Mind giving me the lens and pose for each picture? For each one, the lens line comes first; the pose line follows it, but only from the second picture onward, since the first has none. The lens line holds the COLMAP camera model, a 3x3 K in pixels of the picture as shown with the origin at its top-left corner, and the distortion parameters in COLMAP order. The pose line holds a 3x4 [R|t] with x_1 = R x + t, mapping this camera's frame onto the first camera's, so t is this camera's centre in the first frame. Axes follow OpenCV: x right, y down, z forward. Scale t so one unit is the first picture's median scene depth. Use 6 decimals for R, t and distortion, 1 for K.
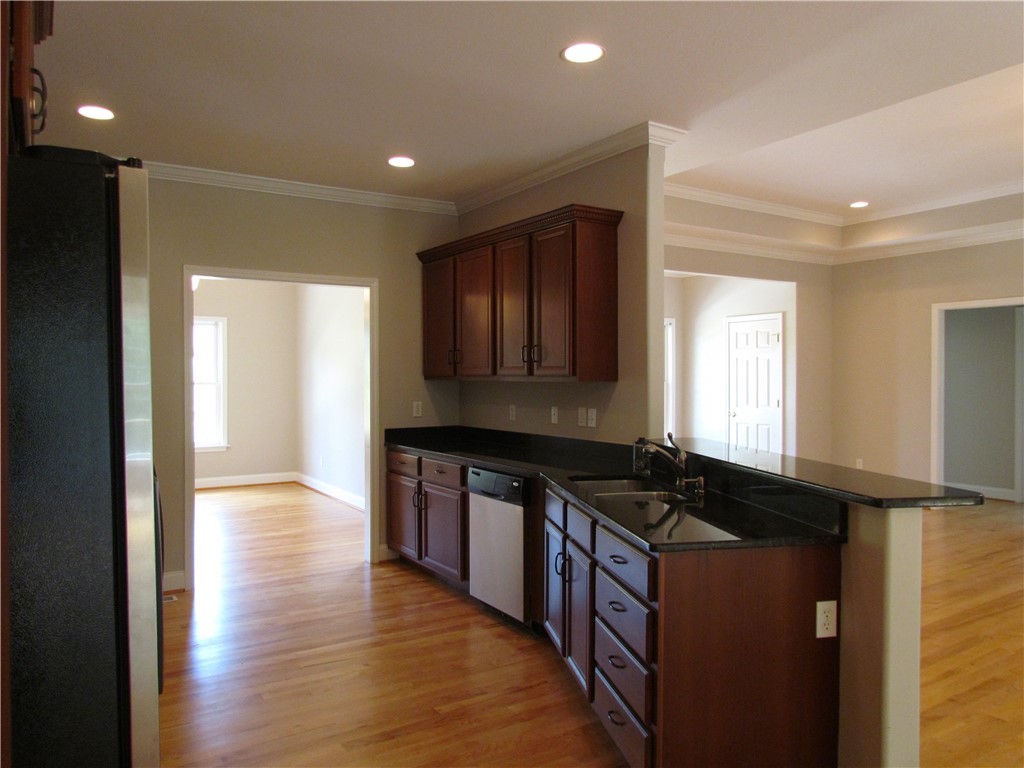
lens RADIAL K [[735.1, 0, 514.7], [0, 735.1, 383.8], [0, 0, 1]] dist [-0.008228, 0.001266]
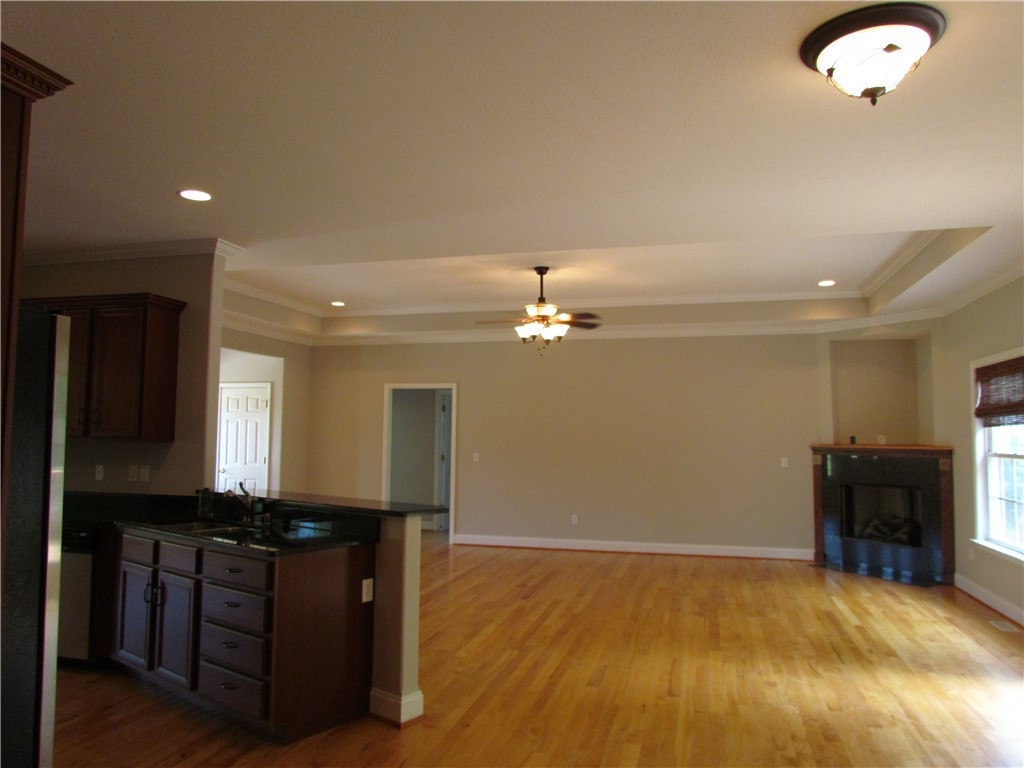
lens RADIAL K [[735.1, 0, 512.4], [0, 735.1, 385.2], [0, 0, 1]] dist [-0.008228, 0.001266]
pose [[0.746568, 0.054573, 0.663067, -0.244185], [-0.003384, 0.996929, -0.078241, -0.004344], [-0.665301, 0.056169, 0.744460, -0.252479]]
